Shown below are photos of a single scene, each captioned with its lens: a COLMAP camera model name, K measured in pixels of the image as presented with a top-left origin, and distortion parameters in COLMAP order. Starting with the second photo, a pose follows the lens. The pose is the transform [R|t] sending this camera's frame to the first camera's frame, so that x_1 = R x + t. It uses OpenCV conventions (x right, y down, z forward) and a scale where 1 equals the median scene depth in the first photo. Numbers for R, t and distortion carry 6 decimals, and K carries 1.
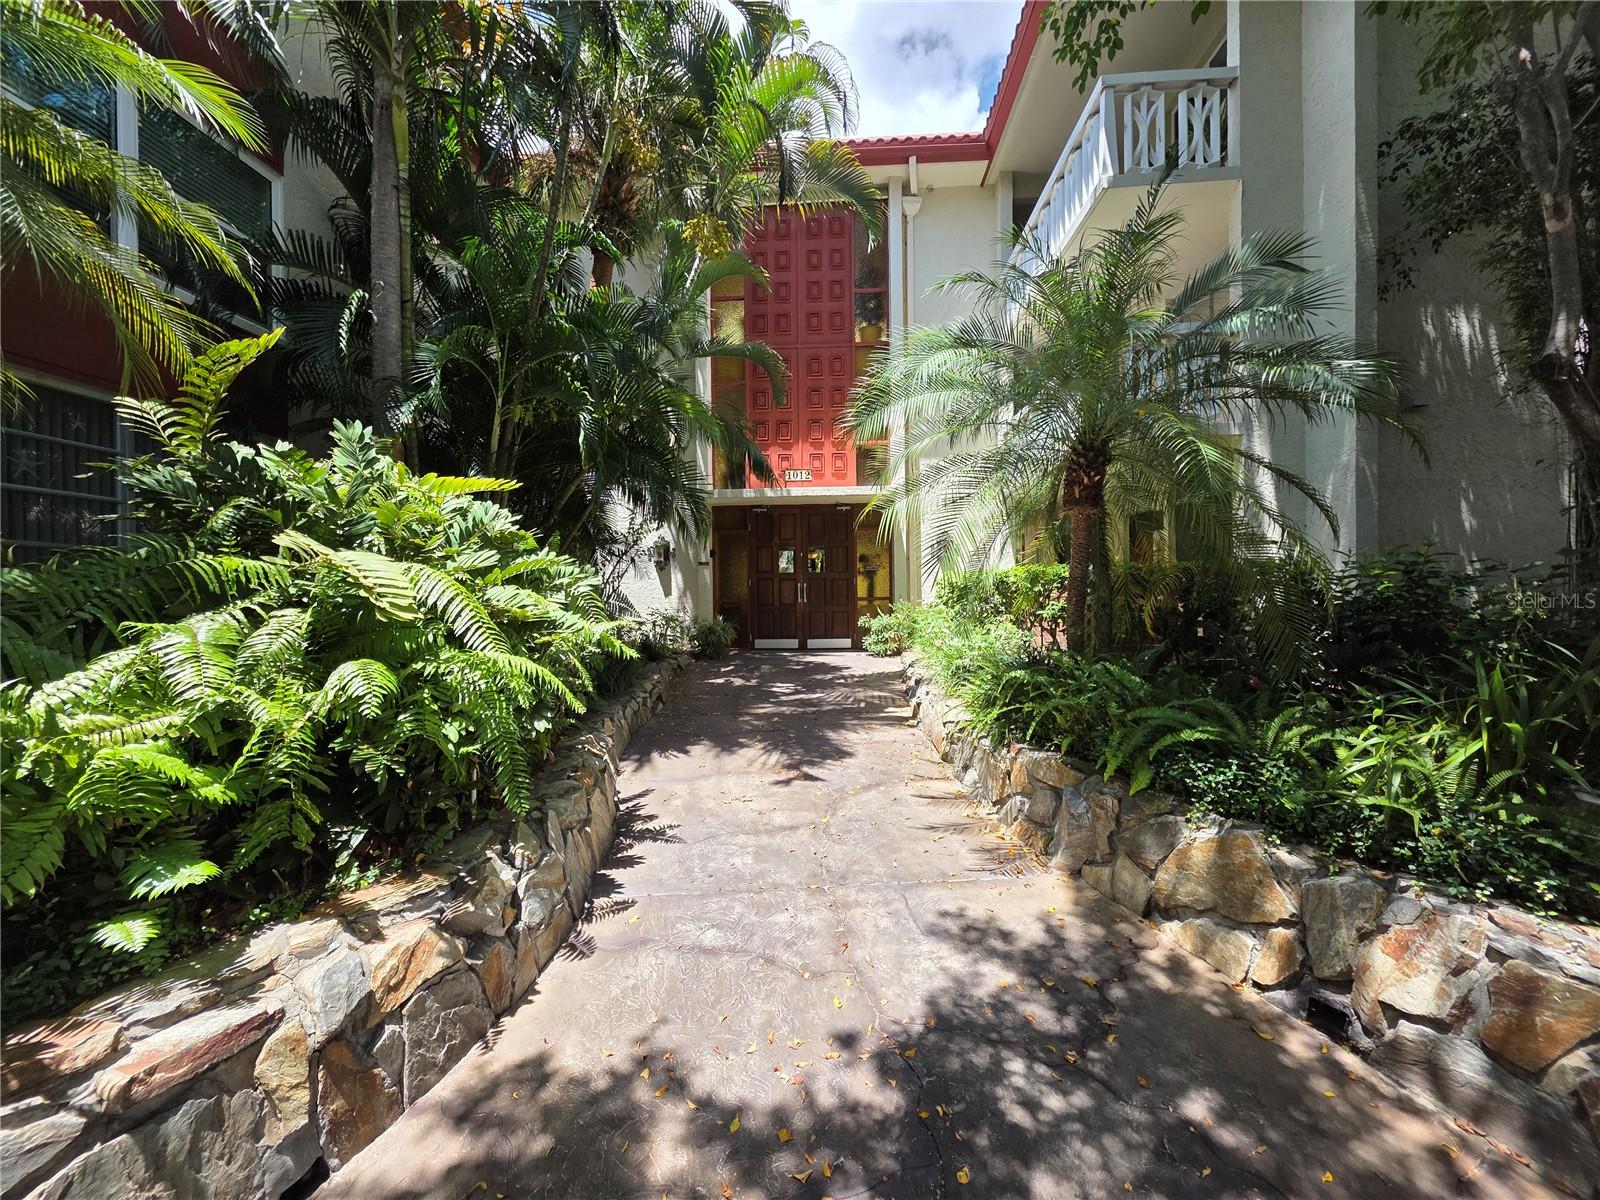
lens RADIAL K [[635.5, 0, 791.8], [0, 635.5, 599.3], [0, 0, 1]] dist [-0.001169, 0.000155]
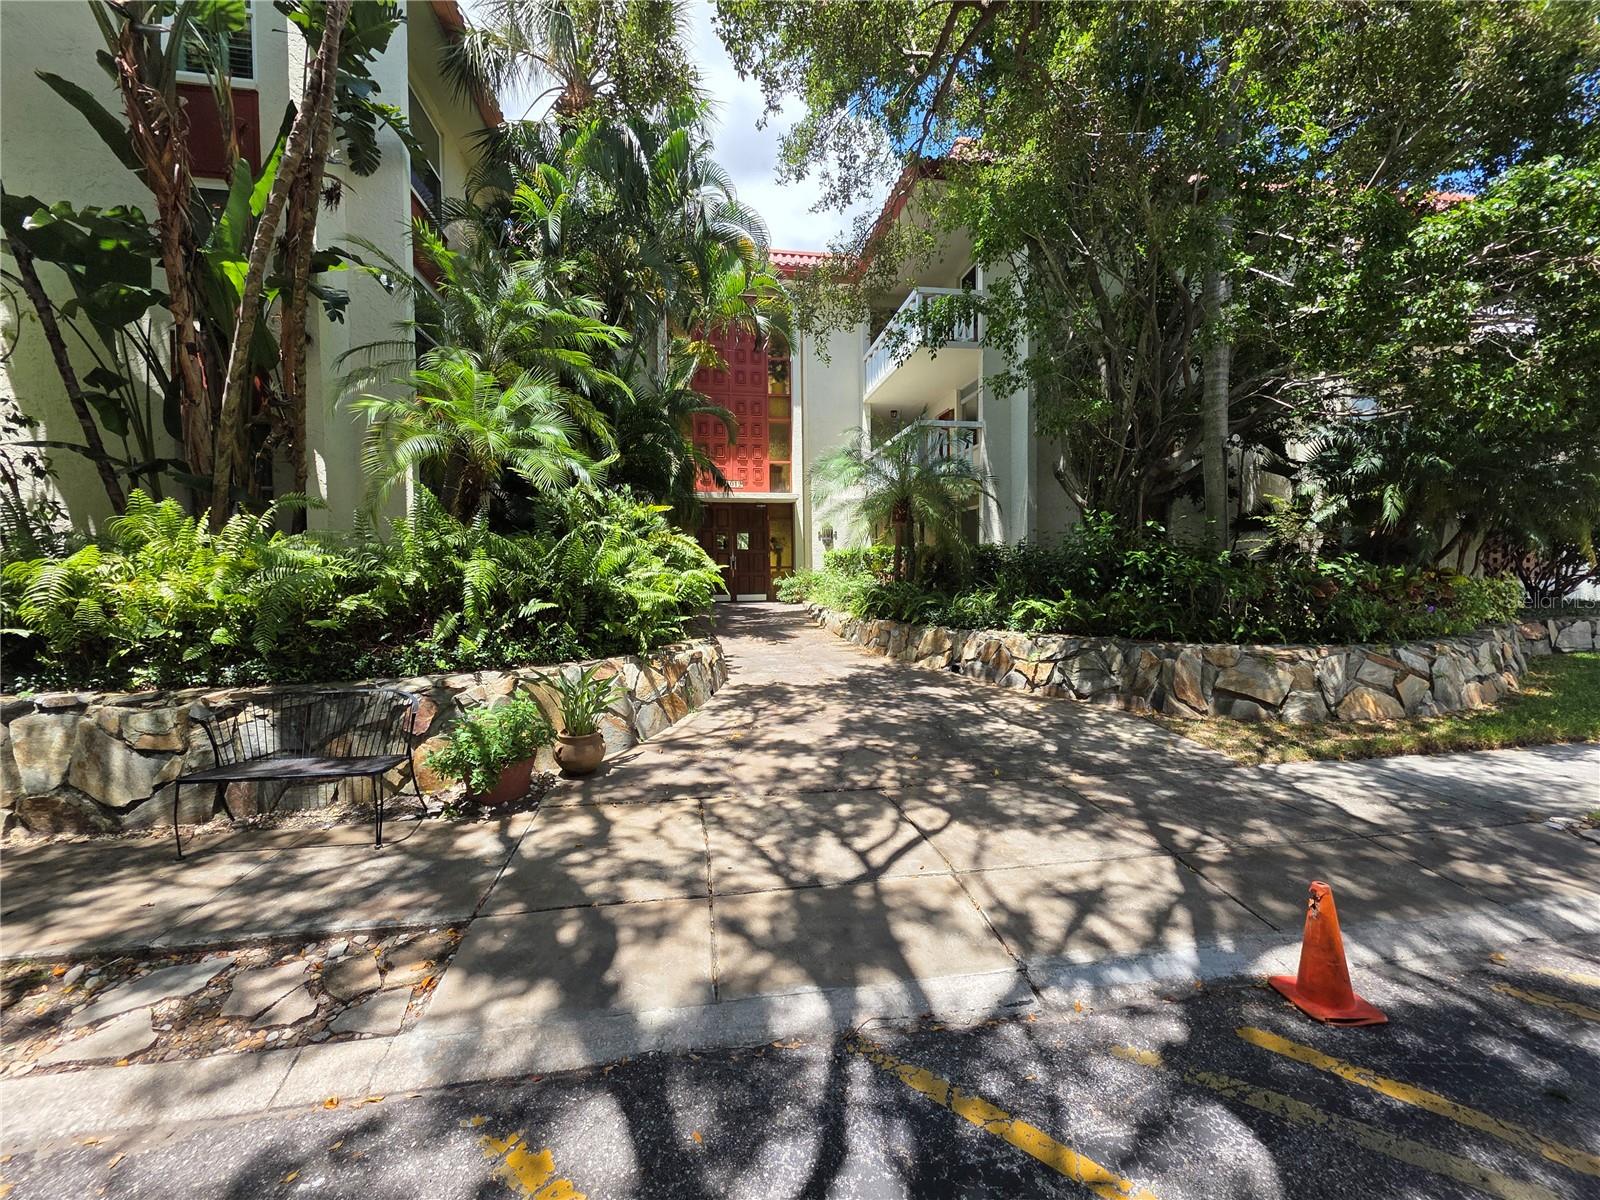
lens RADIAL K [[647.0, 0, 793.5], [0, 647.0, 599.2], [0, 0, 1]] dist [0.000591, -0.000054]
pose [[0.975252, -0.008897, 0.220916, -0.179311], [0.002336, 0.999549, 0.029941, 0.028446], [-0.221083, -0.028684, 0.974833, -0.489840]]
